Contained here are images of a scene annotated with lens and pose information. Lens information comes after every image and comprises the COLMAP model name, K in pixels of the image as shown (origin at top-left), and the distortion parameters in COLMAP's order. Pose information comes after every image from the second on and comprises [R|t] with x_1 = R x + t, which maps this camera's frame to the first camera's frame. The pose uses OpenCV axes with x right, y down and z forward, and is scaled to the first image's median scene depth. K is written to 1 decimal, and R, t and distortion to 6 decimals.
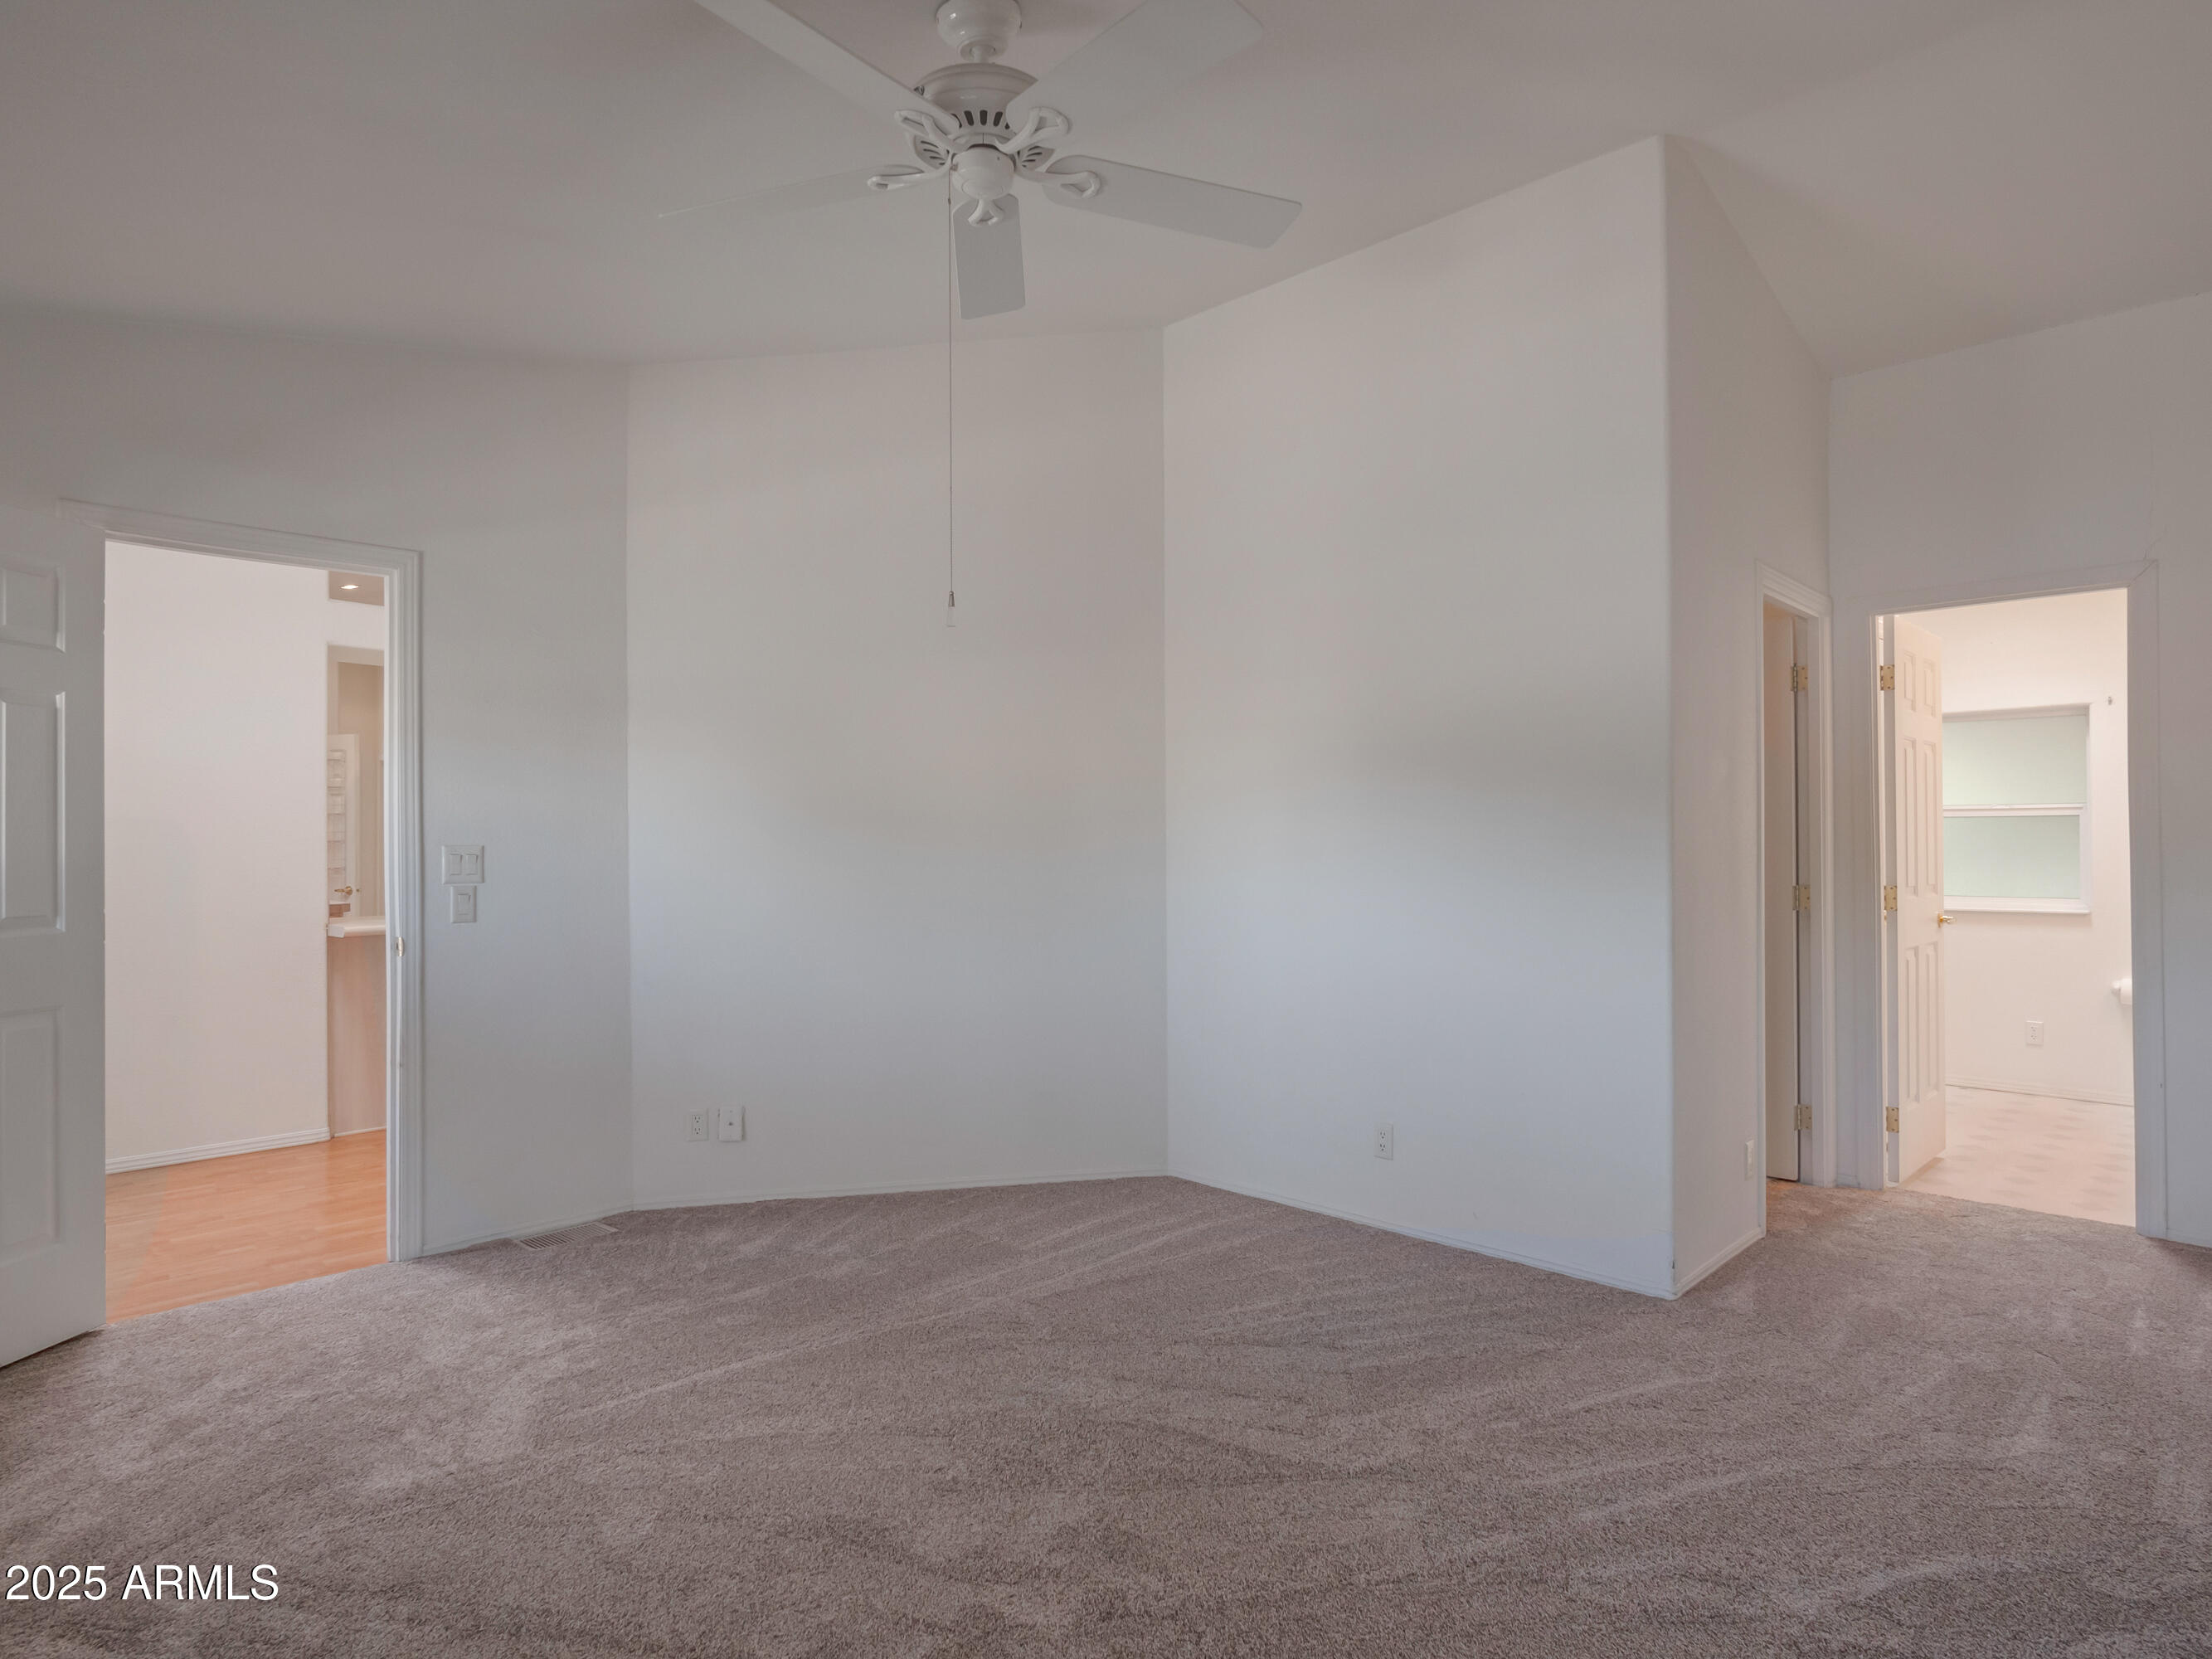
lens RADIAL K [[1238.1, 0, 1109.9], [0, 1238.1, 823.5], [0, 0, 1]] dist [-0.006937, -0.000691]
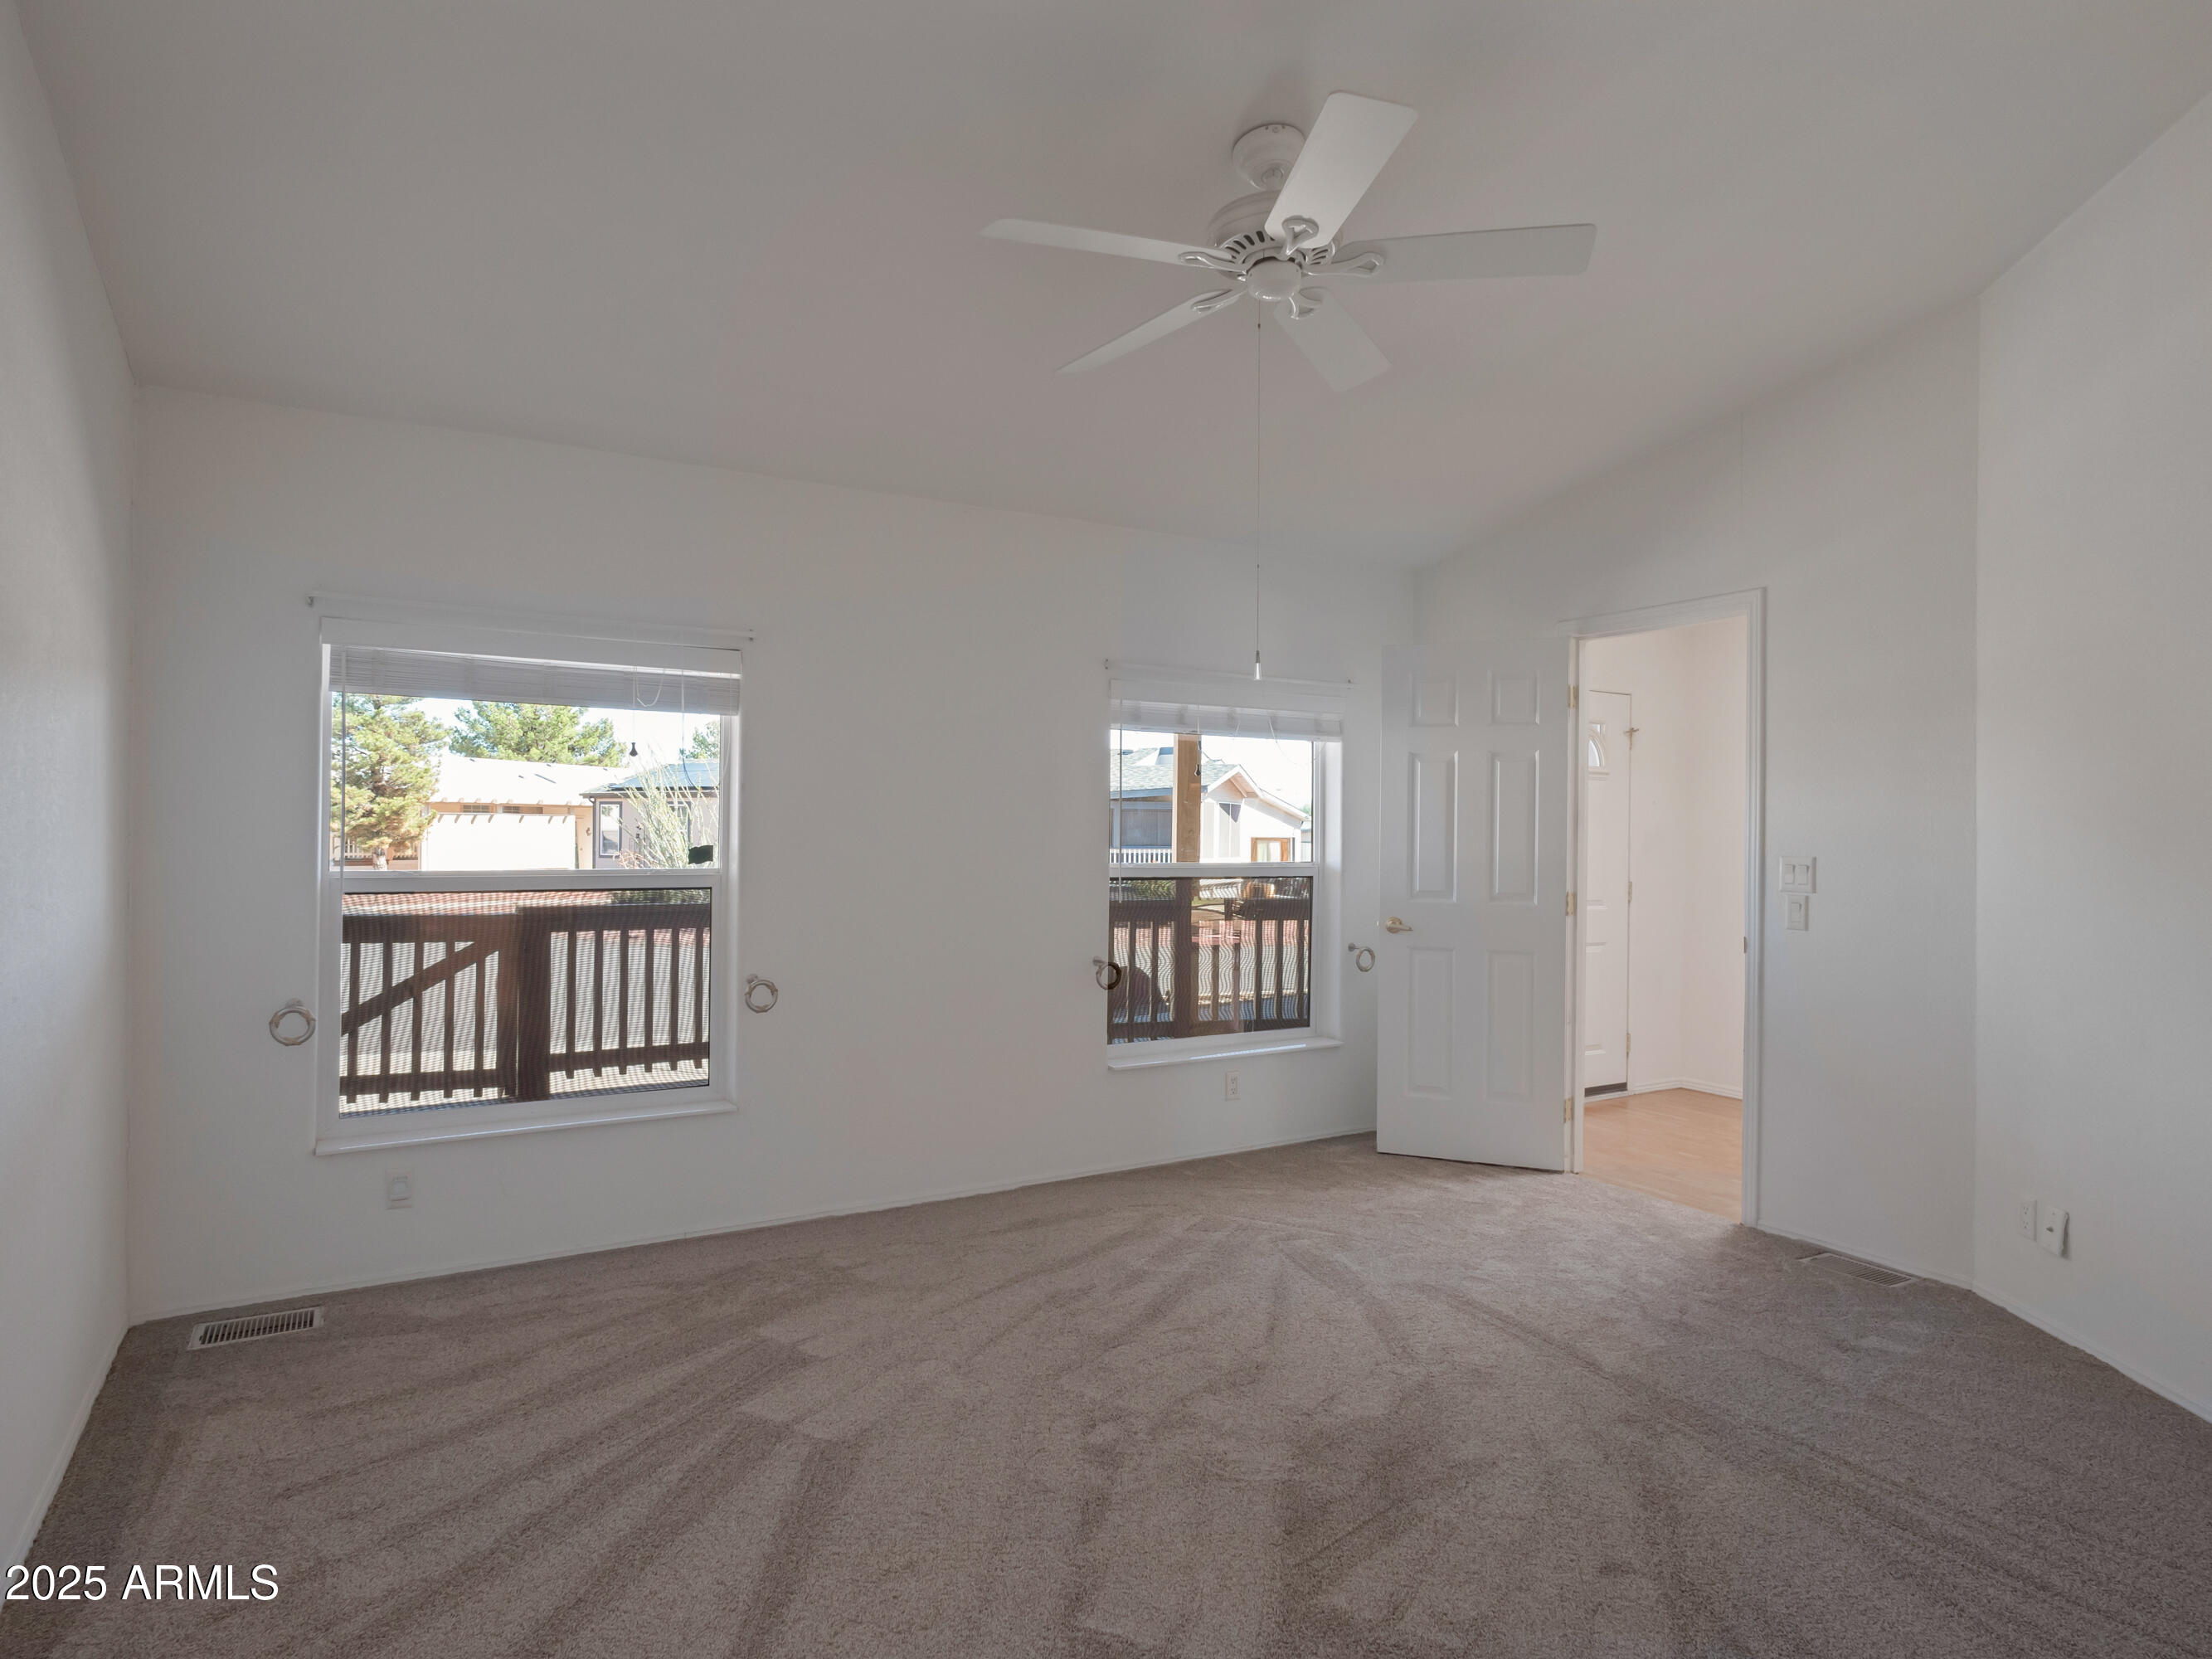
lens RADIAL K [[1238.1, 0, 1109.9], [0, 1238.1, 823.5], [0, 0, 1]] dist [-0.006937, -0.000691]
pose [[-0.246623, -0.008012, -0.969078, 0.635881], [-0.000650, 0.999967, -0.008102, -0.001251], [0.969111, -0.001368, -0.246620, 0.691888]]
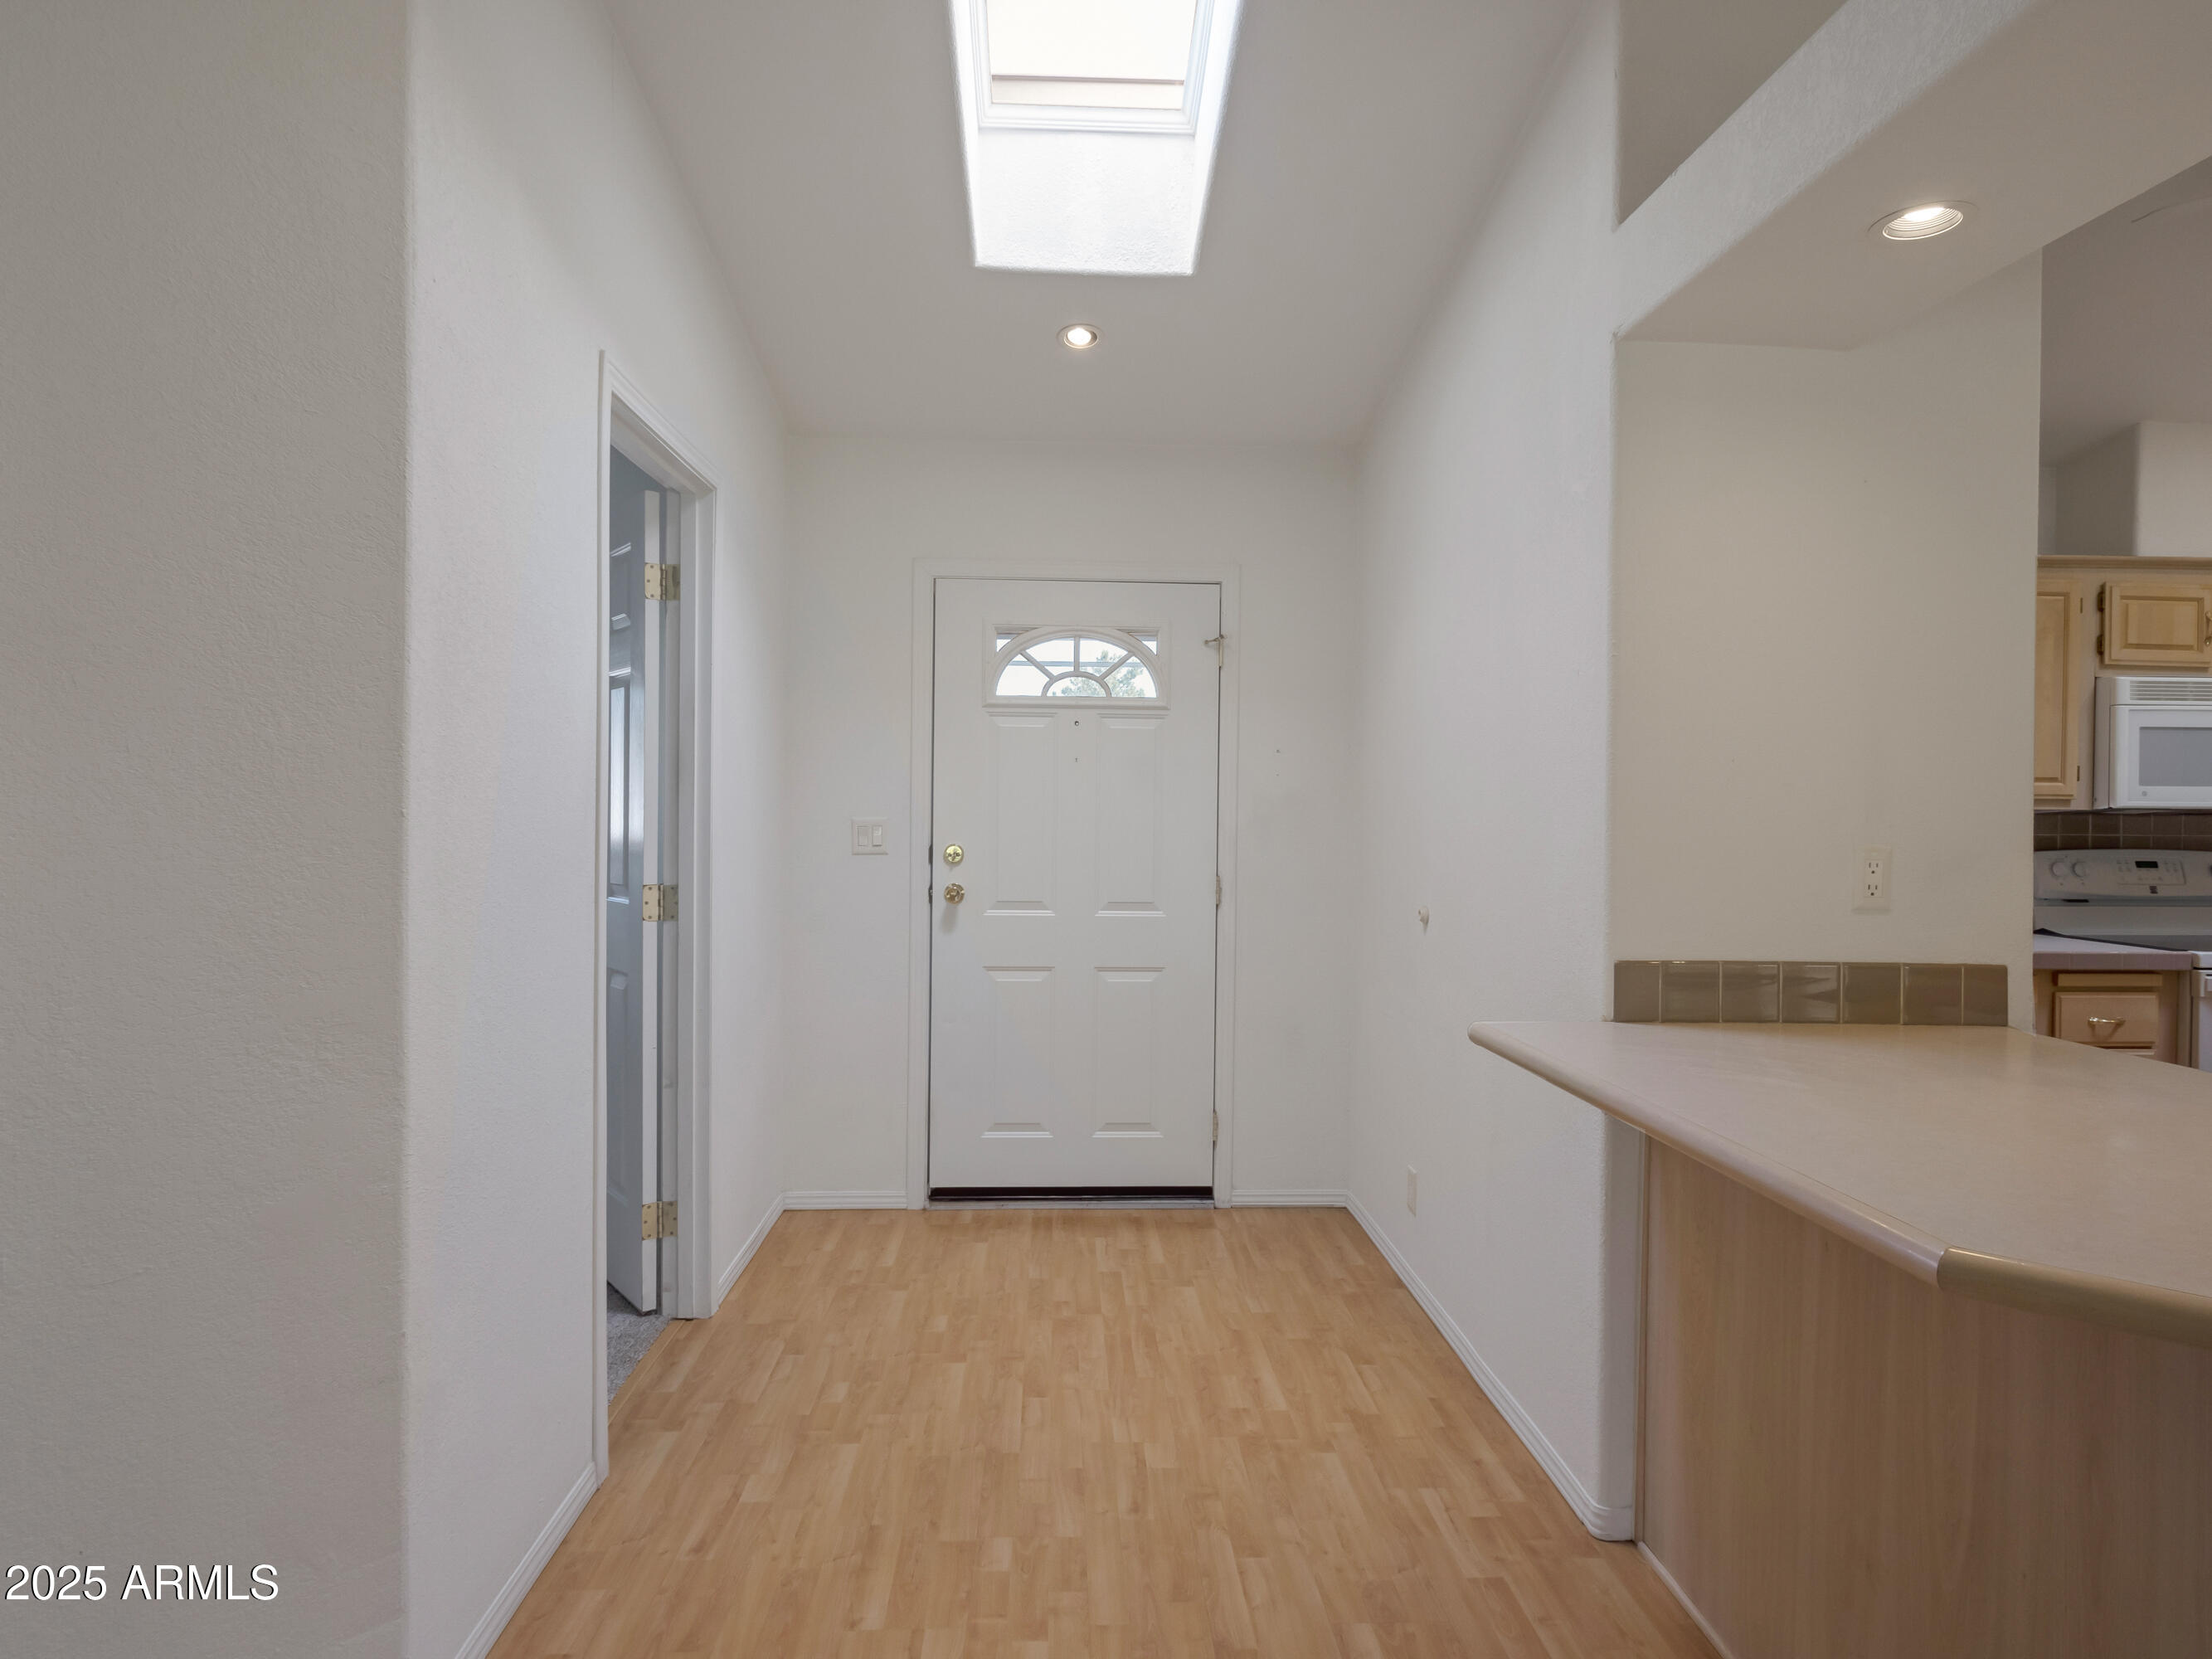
lens RADIAL K [[1218.6, 0, 1152.2], [0, 1218.6, 821.7], [0, 0, 1]] dist [-0.002449, -0.000143]
pose [[-0.674928, 0.002454, -0.737880, -0.306786], [0.001184, 0.999997, 0.002242, 0.012624], [0.737883, 0.000639, -0.674928, 1.604702]]
